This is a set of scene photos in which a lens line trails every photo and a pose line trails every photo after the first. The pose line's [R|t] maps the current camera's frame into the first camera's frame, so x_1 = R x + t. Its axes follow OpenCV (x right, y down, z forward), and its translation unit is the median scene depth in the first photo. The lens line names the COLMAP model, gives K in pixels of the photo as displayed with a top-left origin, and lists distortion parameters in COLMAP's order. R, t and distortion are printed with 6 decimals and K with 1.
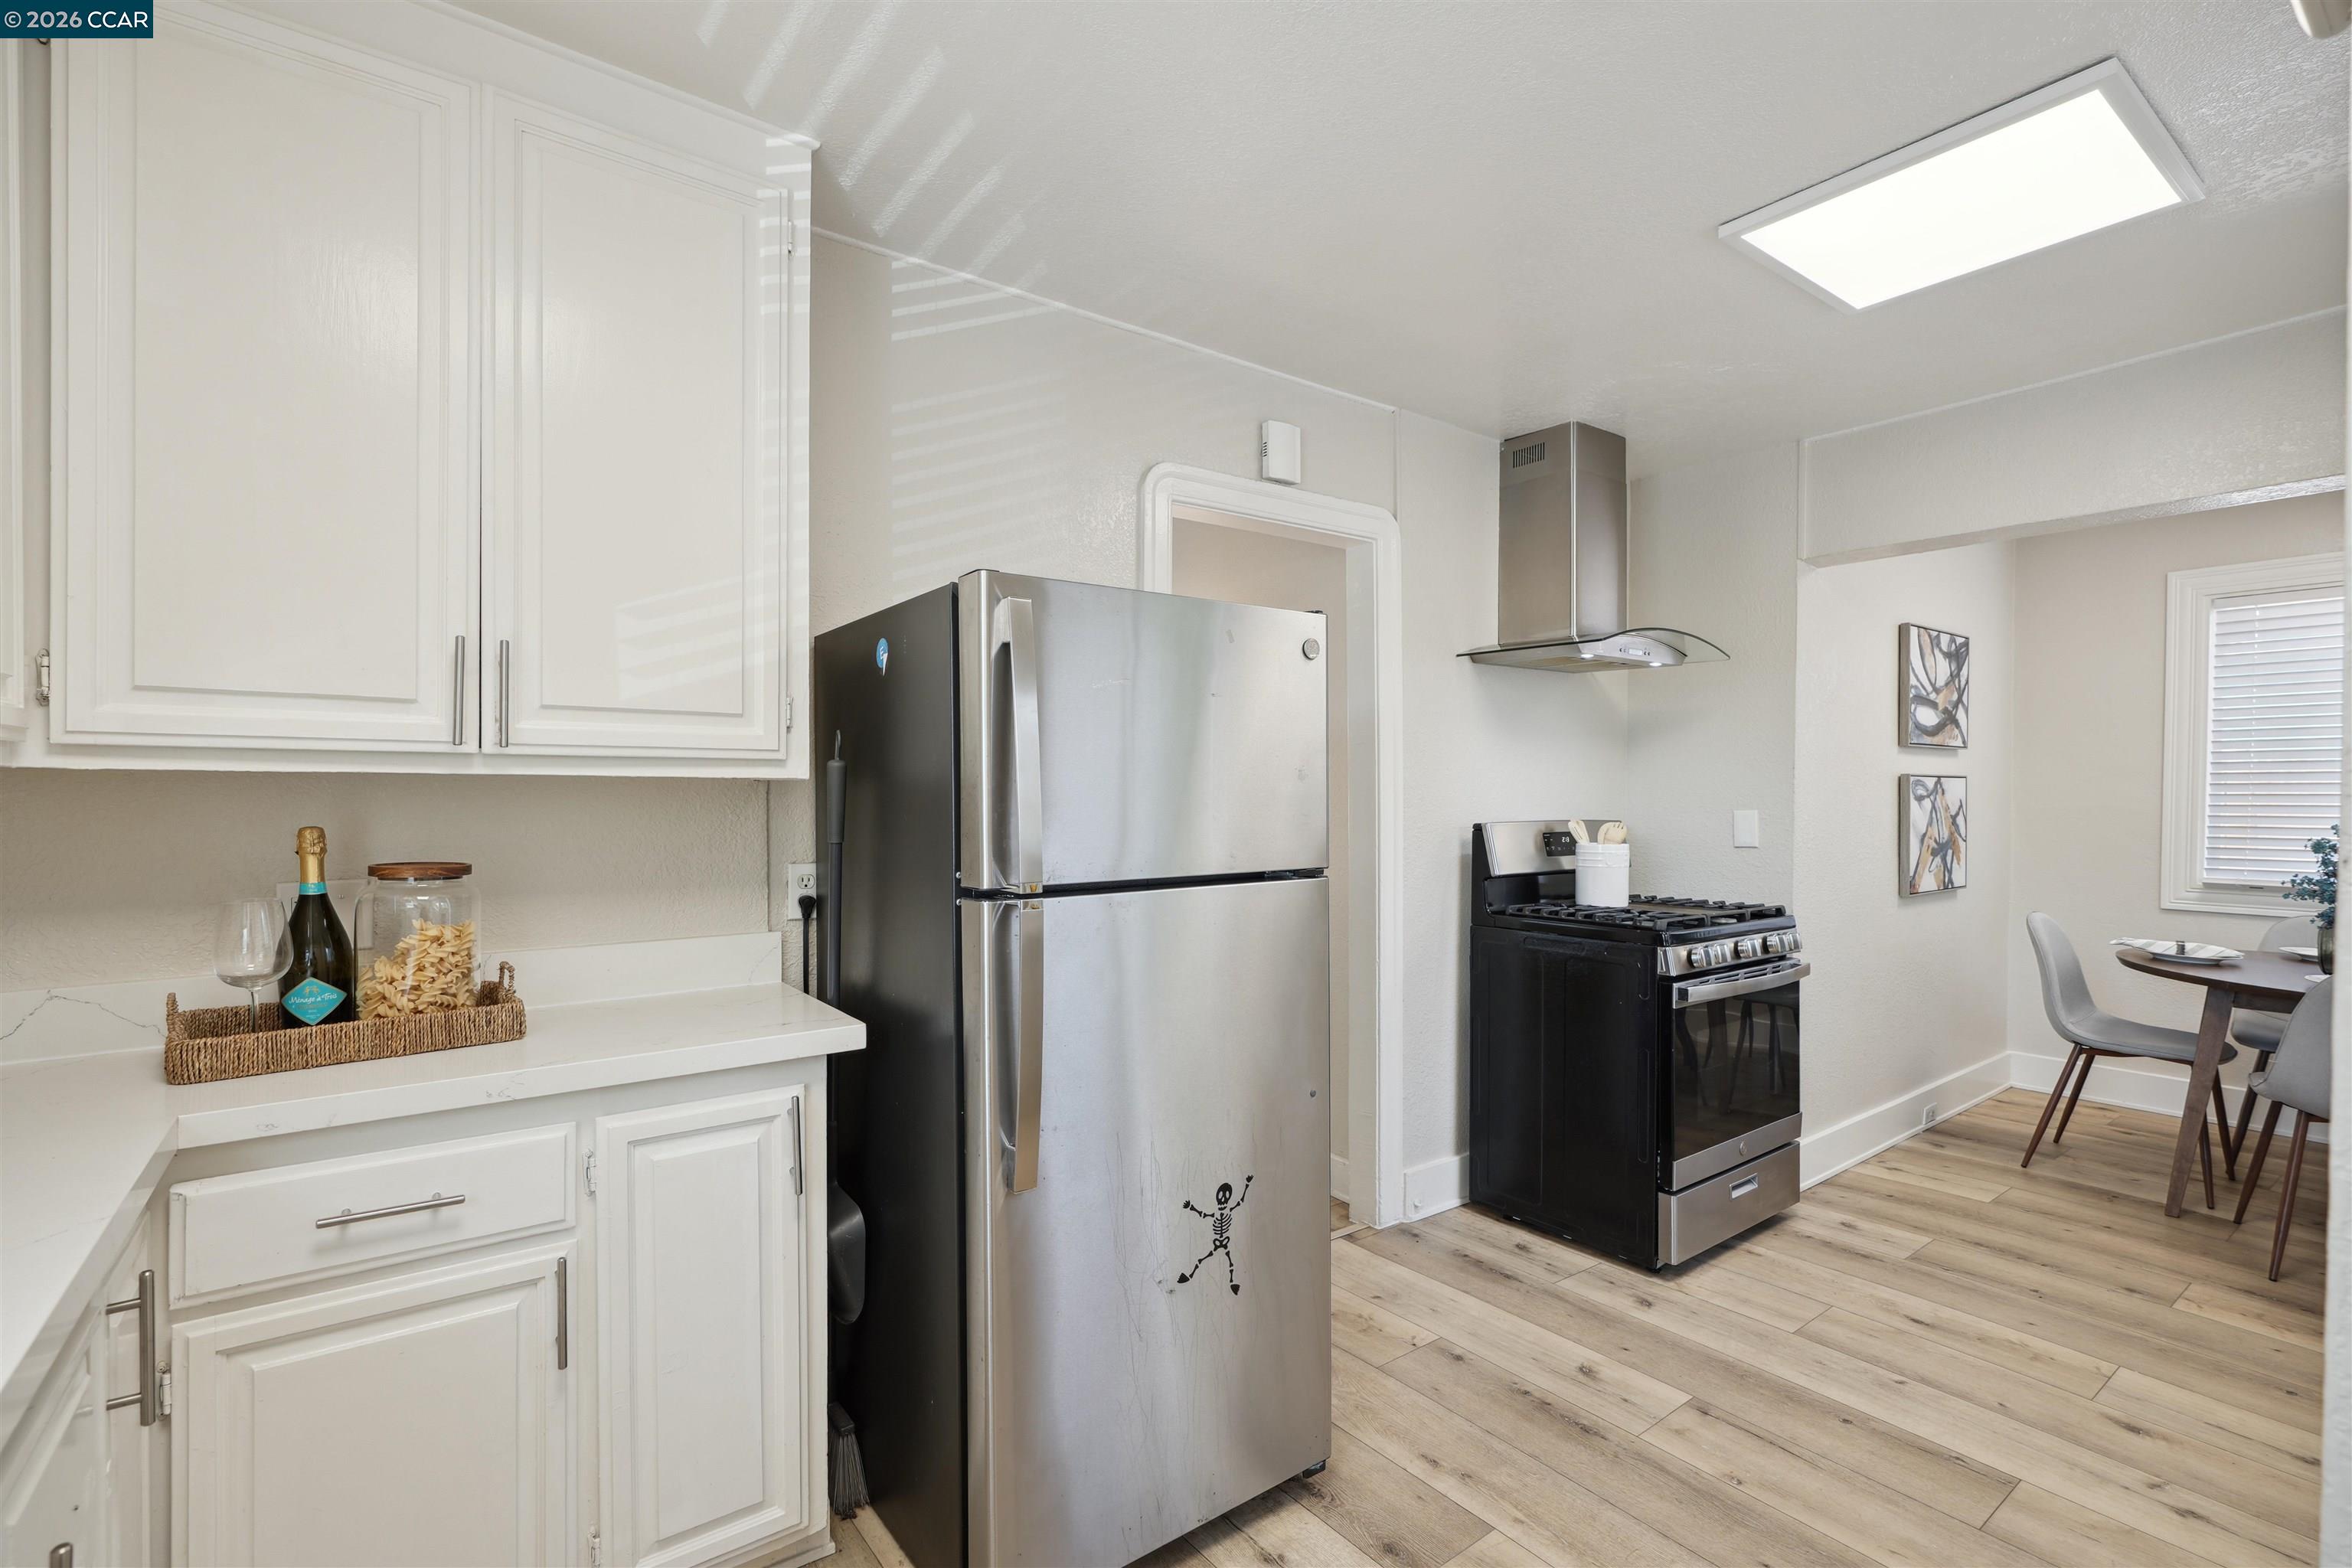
lens RADIAL K [[1068.3, 0, 1182.5], [0, 1068.3, 779.6], [0, 0, 1]] dist [-0.019224, 0.012950]
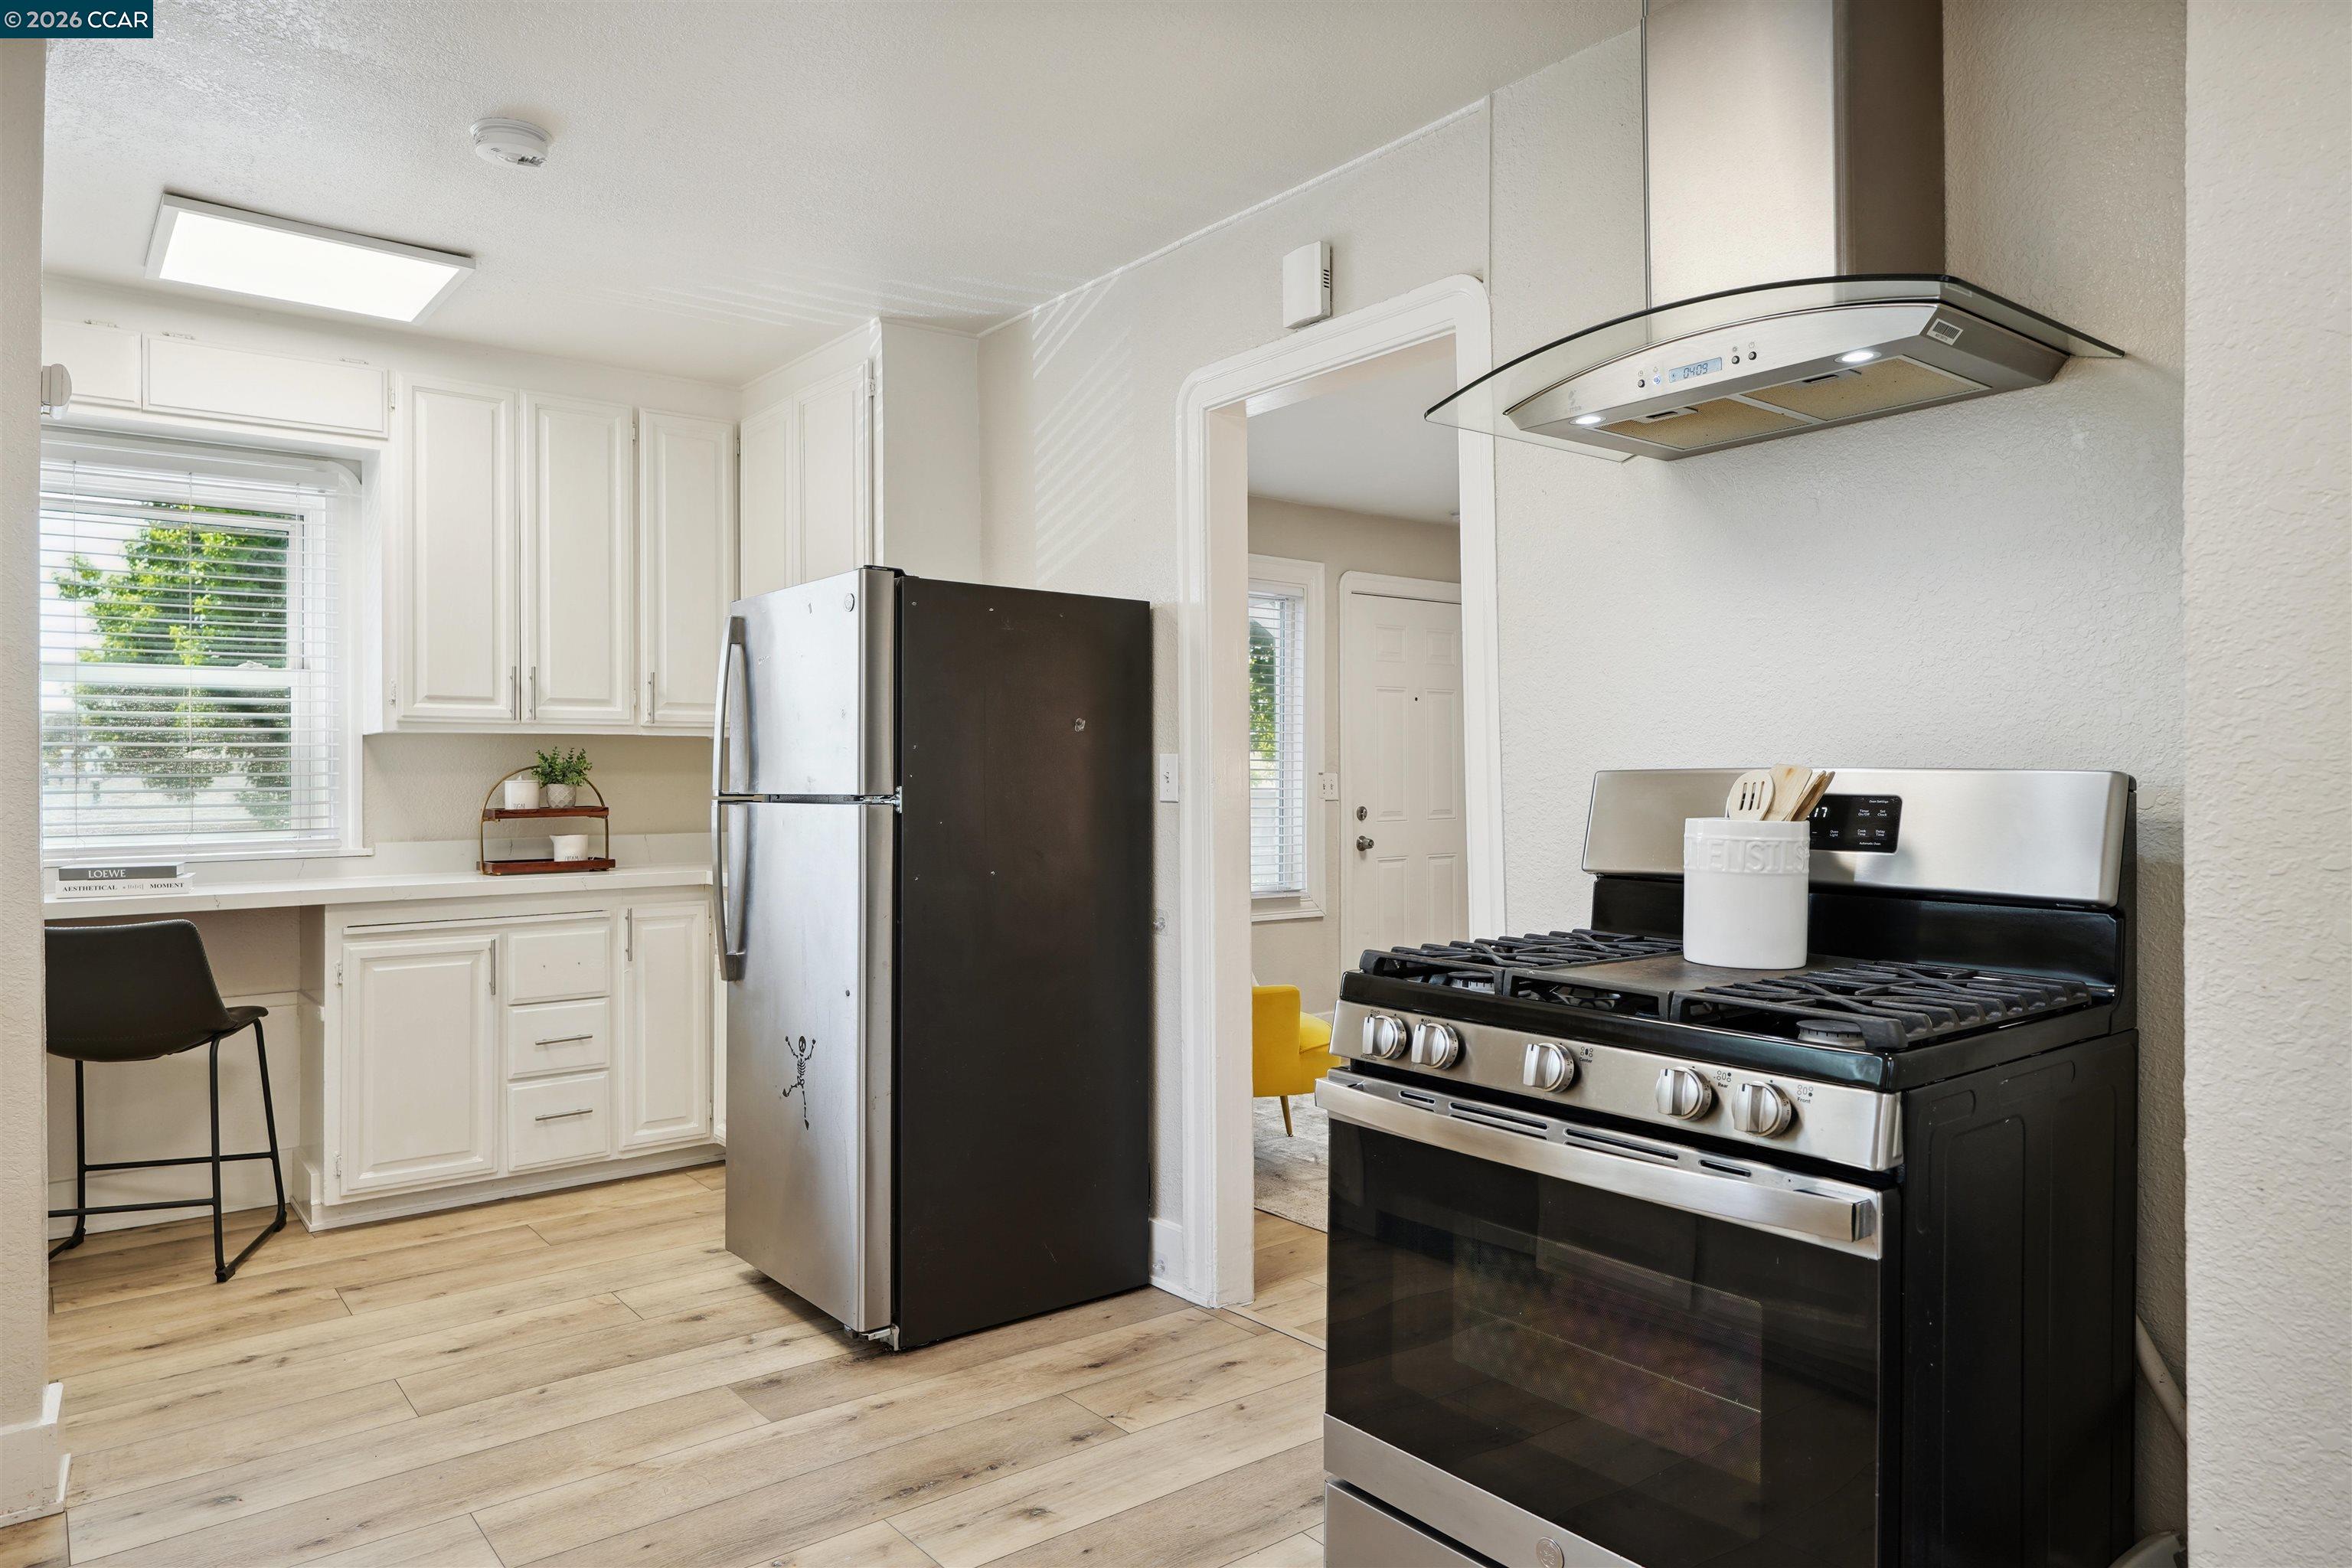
lens RADIAL K [[1460.6, 0, 1166.5], [0, 1460.6, 769.1], [0, 0, 1]] dist [0.000828, -0.000124]
pose [[0.025946, -0.013145, -0.999577, 1.458844], [0.008983, 0.999876, -0.012916, 0.069879], [0.999623, -0.008645, 0.026061, 1.128494]]
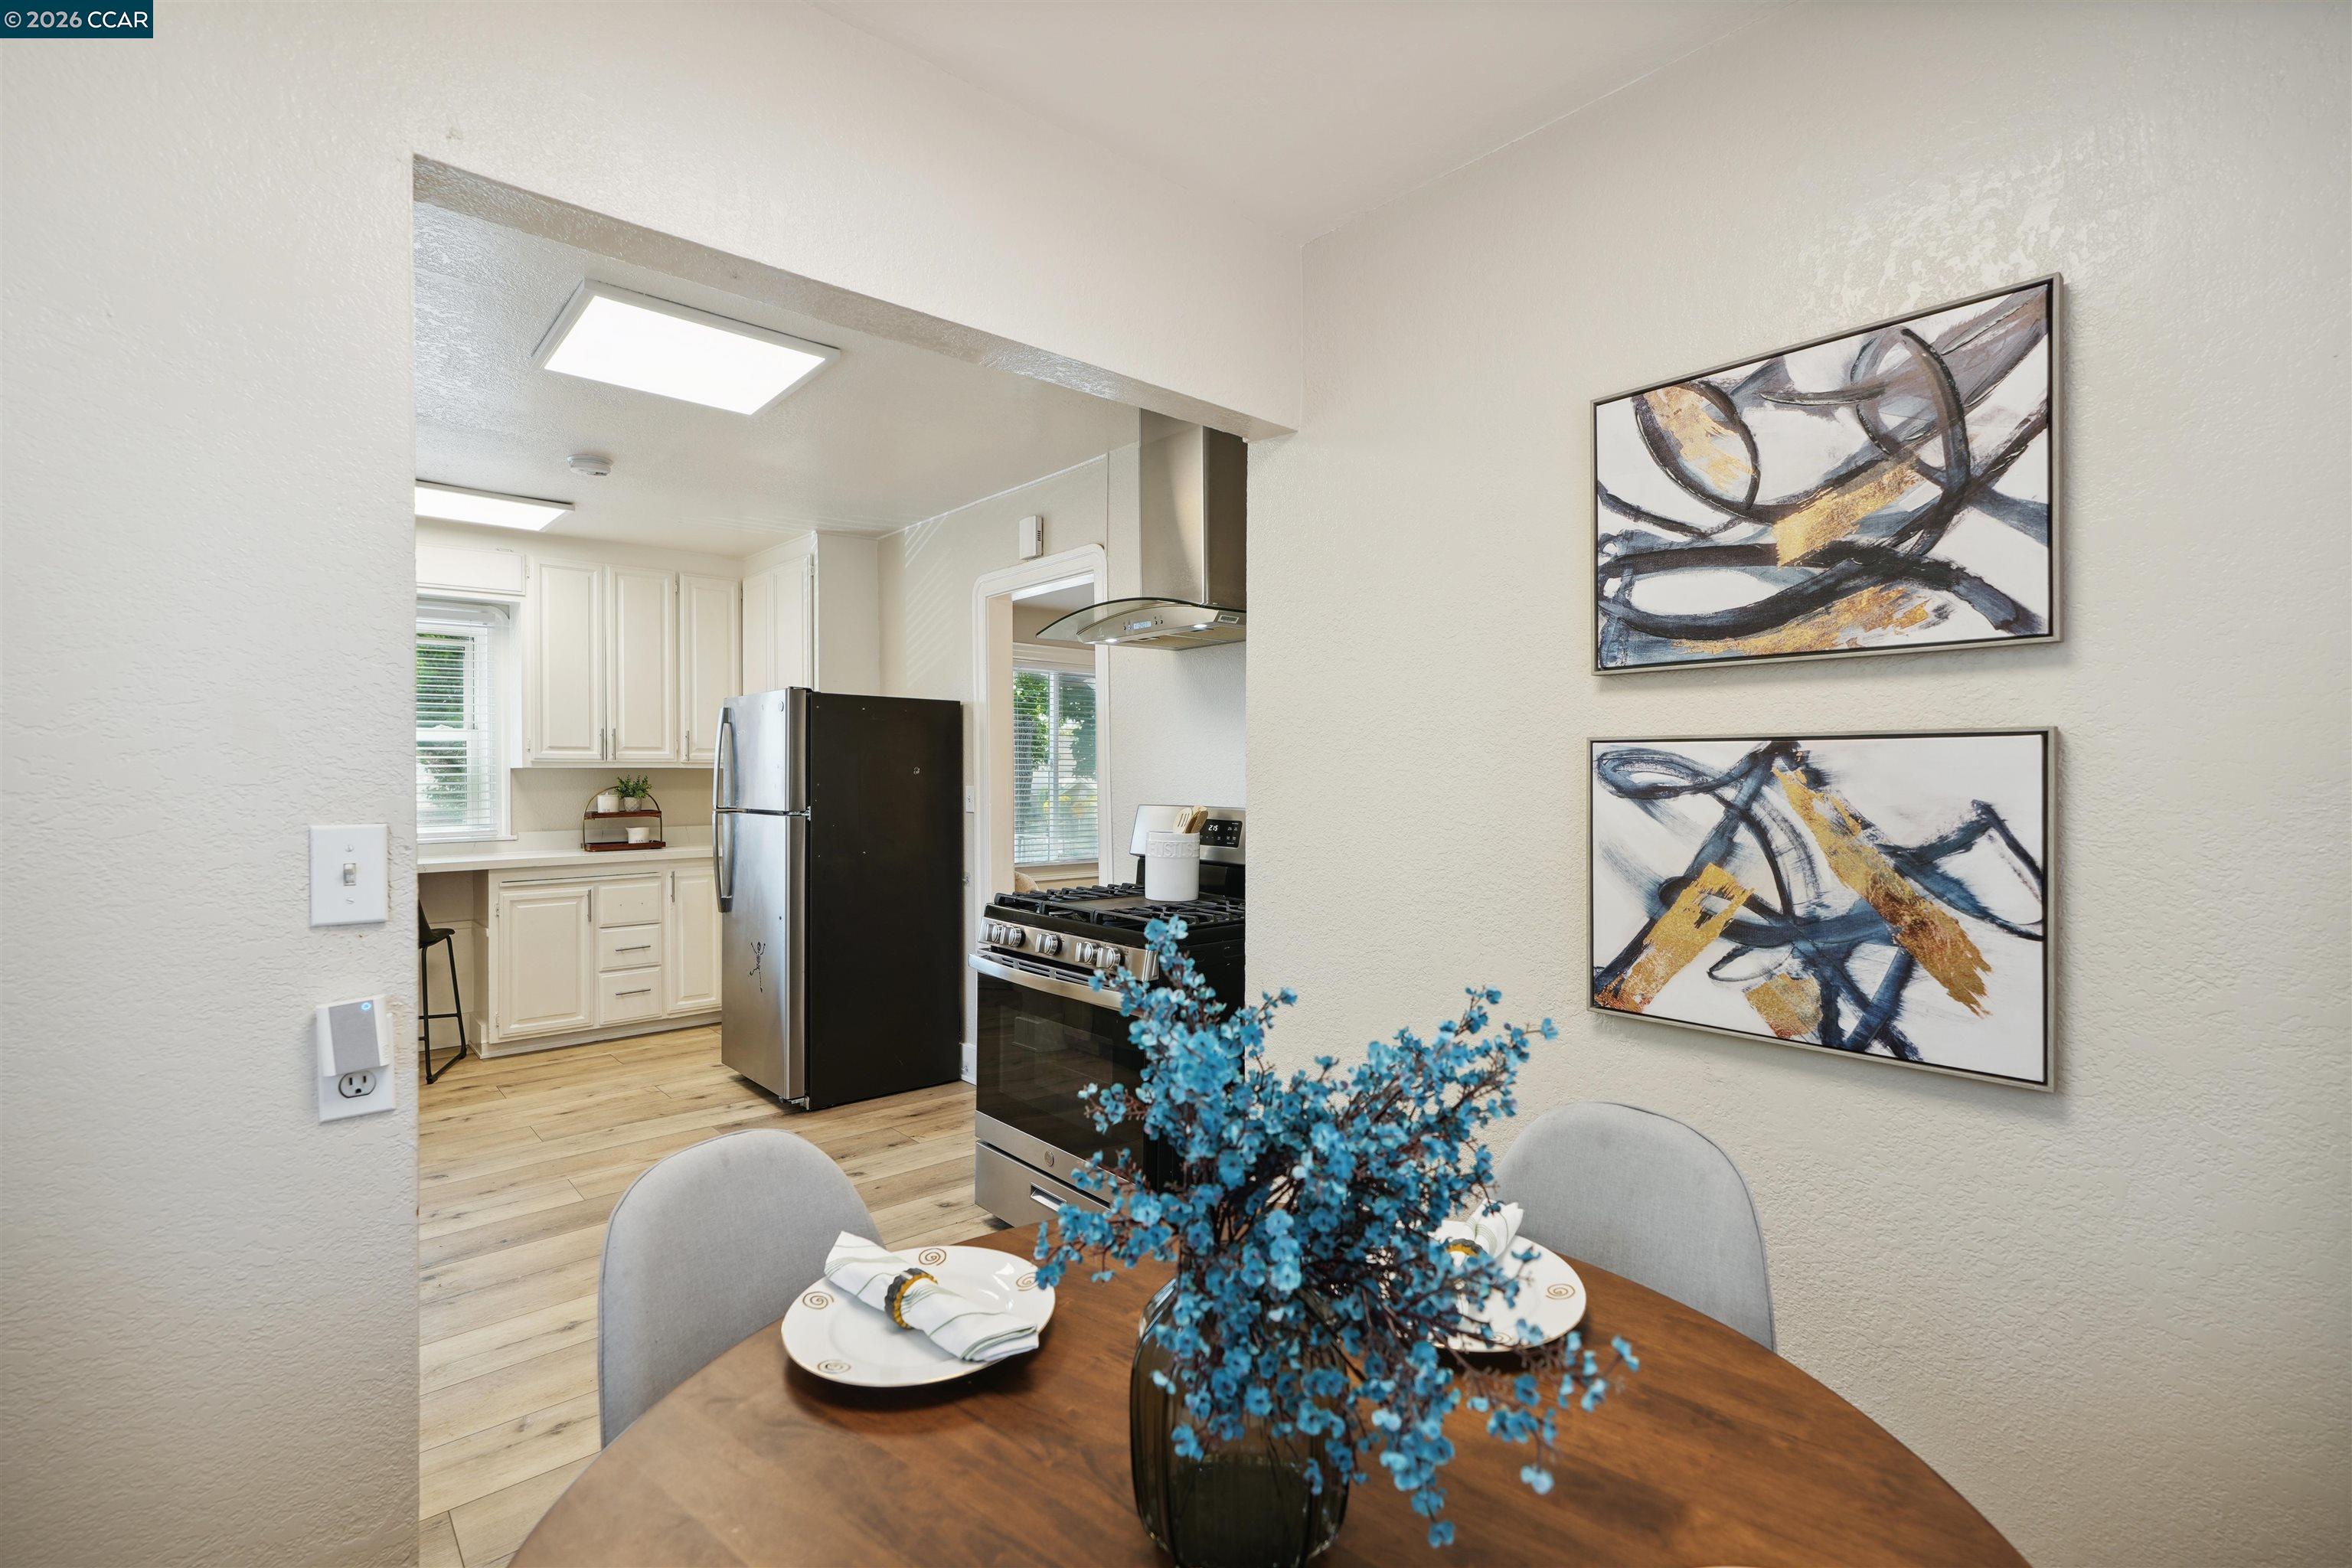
lens RADIAL K [[1068.3, 0, 1182.5], [0, 1068.3, 779.6], [0, 0, 1]] dist [-0.019224, 0.012950]
pose [[0.084870, 0.001091, -0.996391, 1.978990], [0.005952, 0.999981, 0.001602, 0.020561], [0.996374, -0.006067, 0.084862, 1.403558]]
